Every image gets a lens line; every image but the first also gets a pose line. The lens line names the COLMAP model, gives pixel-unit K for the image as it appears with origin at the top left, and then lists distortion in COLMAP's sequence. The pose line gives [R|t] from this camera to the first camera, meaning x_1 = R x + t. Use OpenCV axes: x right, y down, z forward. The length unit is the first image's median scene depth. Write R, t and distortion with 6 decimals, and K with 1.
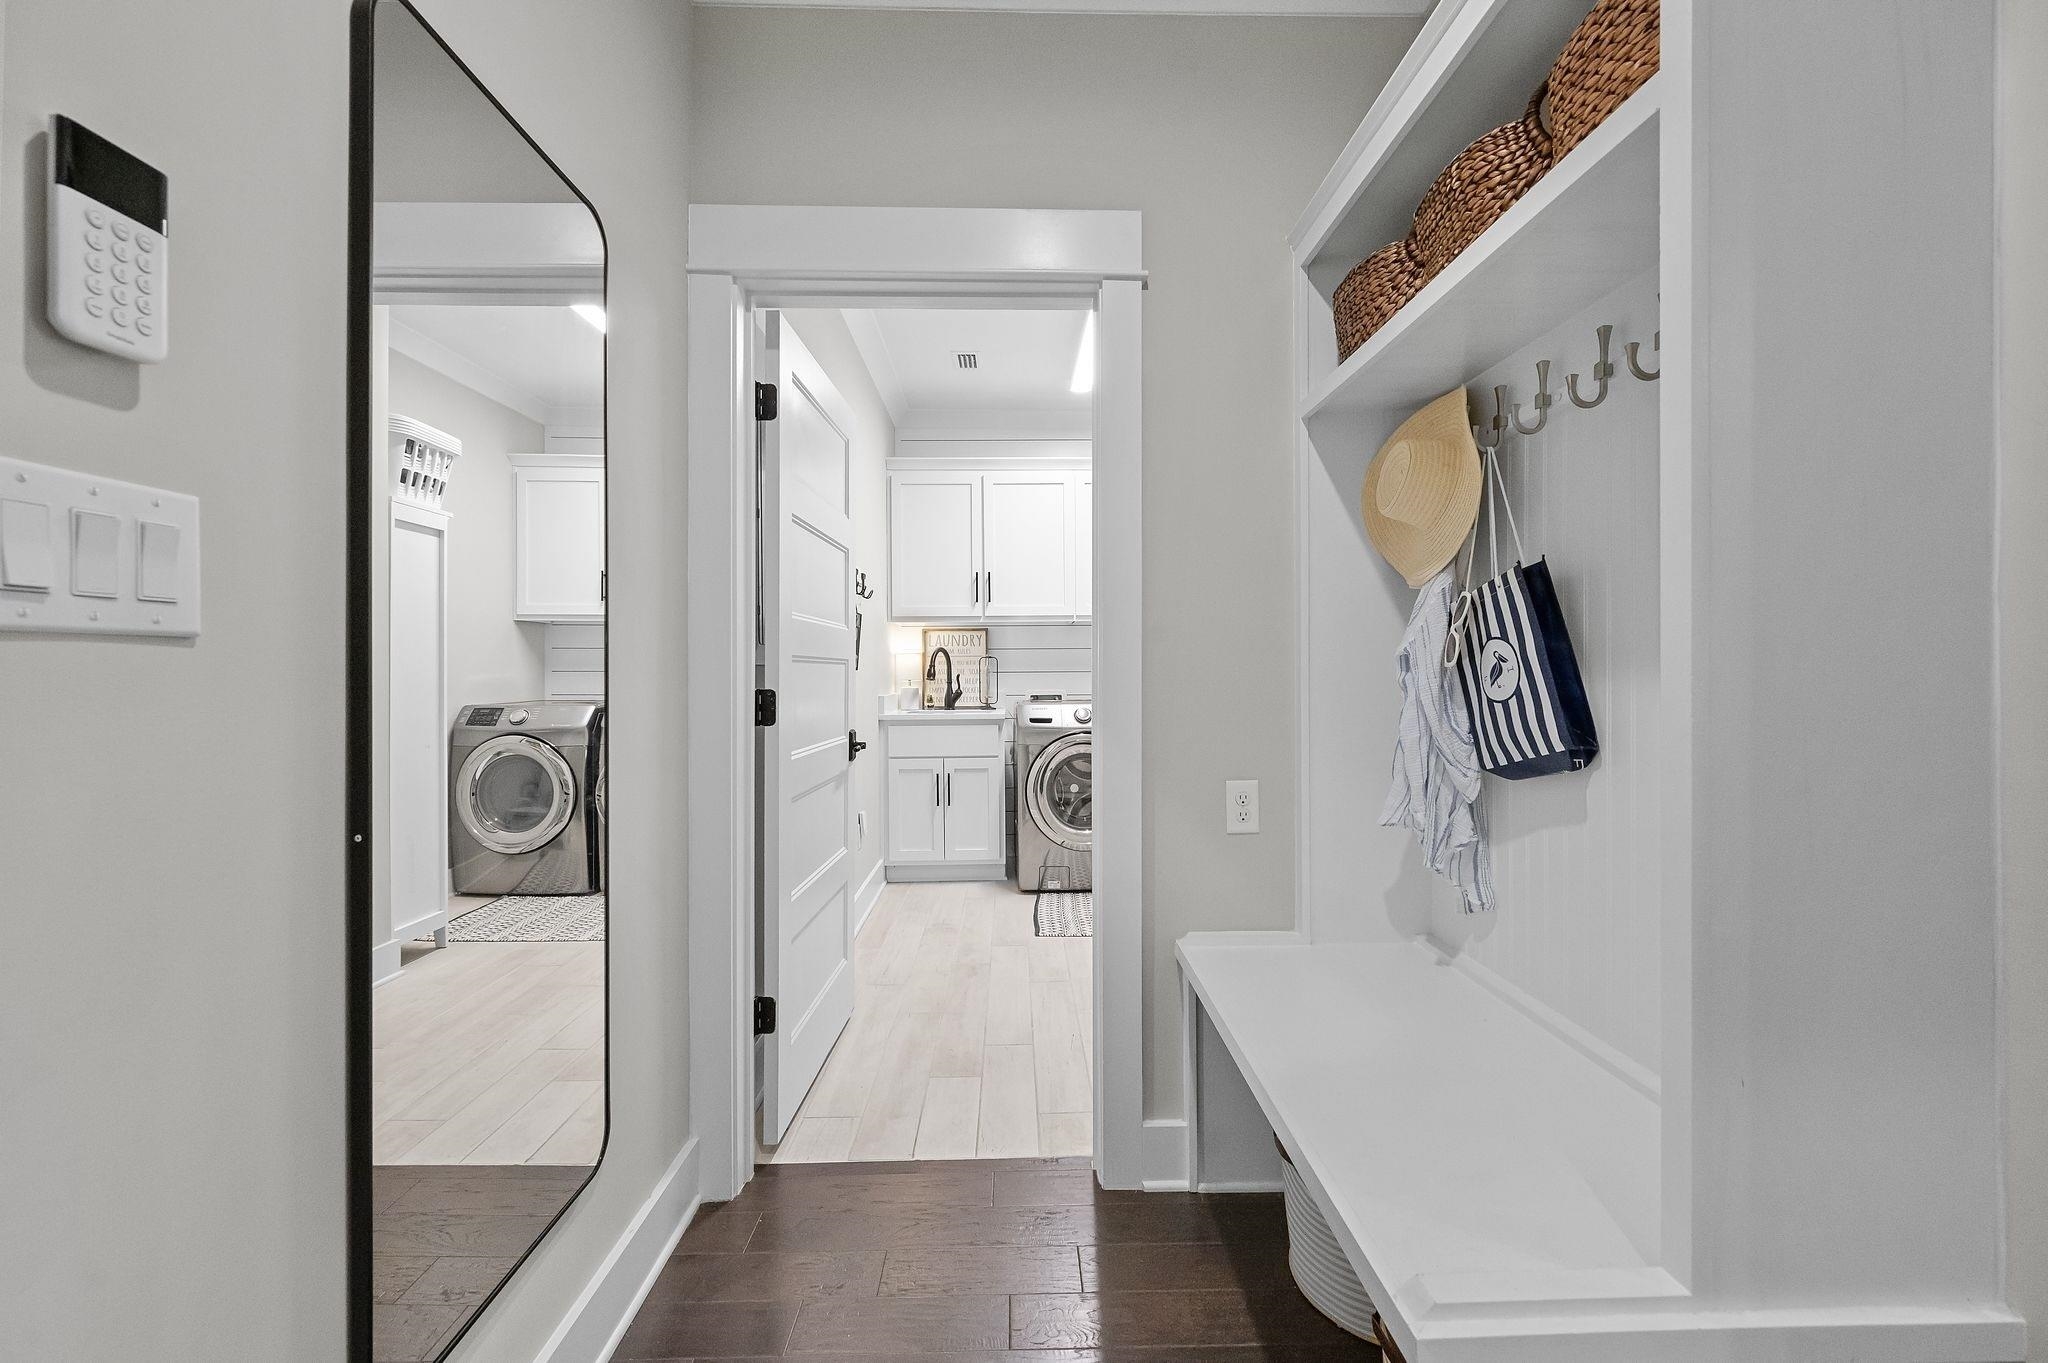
lens RADIAL K [[816.8, 0, 1032.7], [0, 816.8, 666.8], [0, 0, 1]] dist [0.000753, -0.000553]
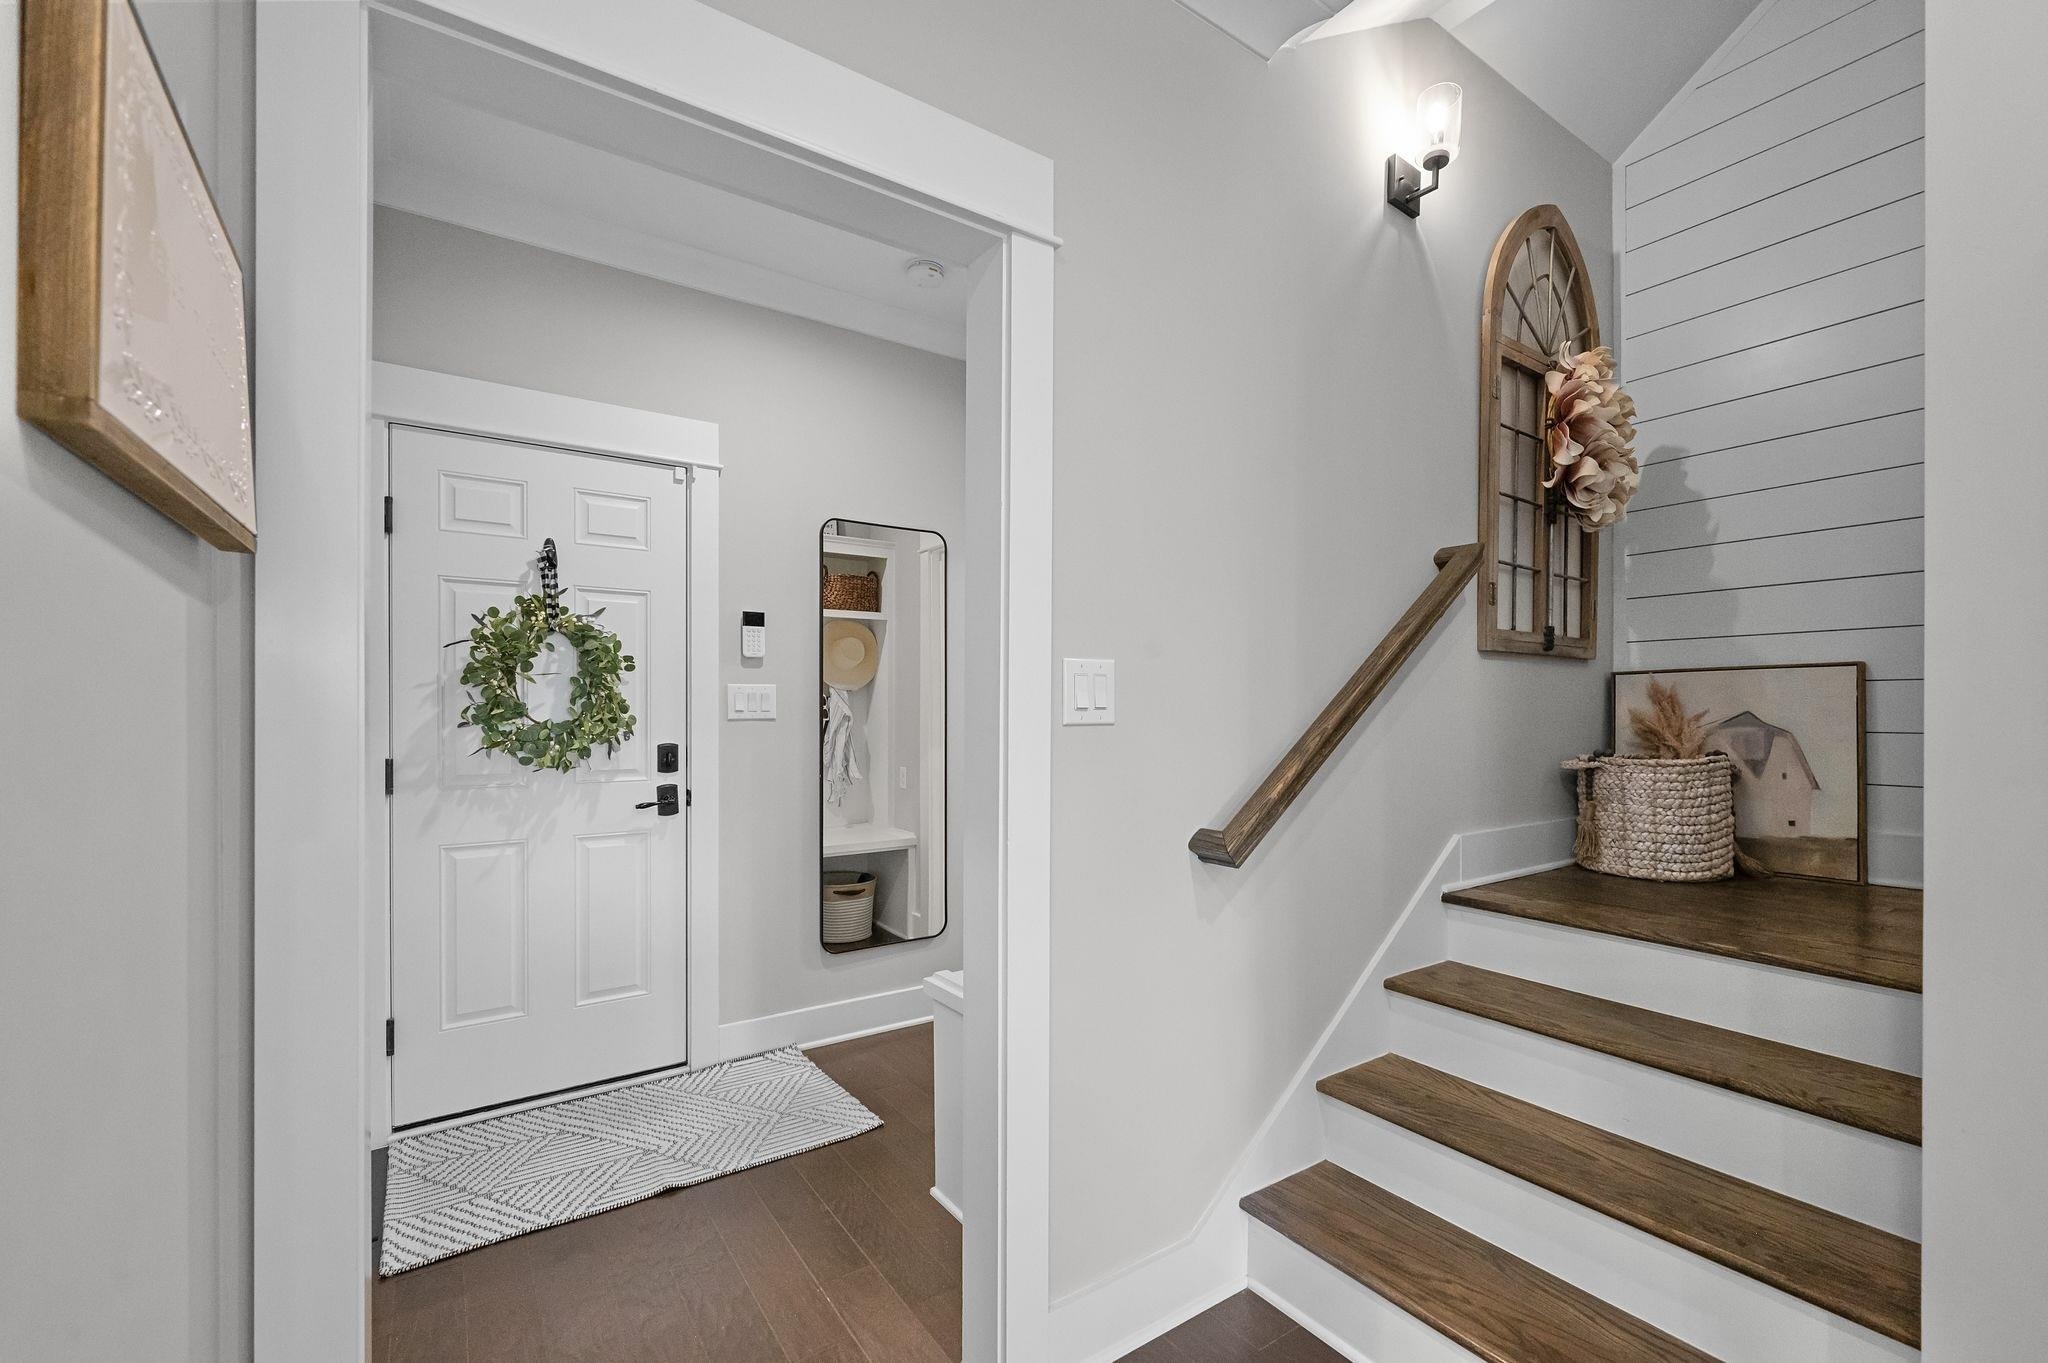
lens RADIAL K [[877.0, 0, 1029.2], [0, 877.0, 708.4], [0, 0, 1]] dist [0.001592, -0.000108]
pose [[0.547977, 0.003624, -0.836486, 1.243273], [-0.000968, 0.999993, 0.003699, -0.040782], [0.836493, -0.001217, 0.547976, -0.127196]]
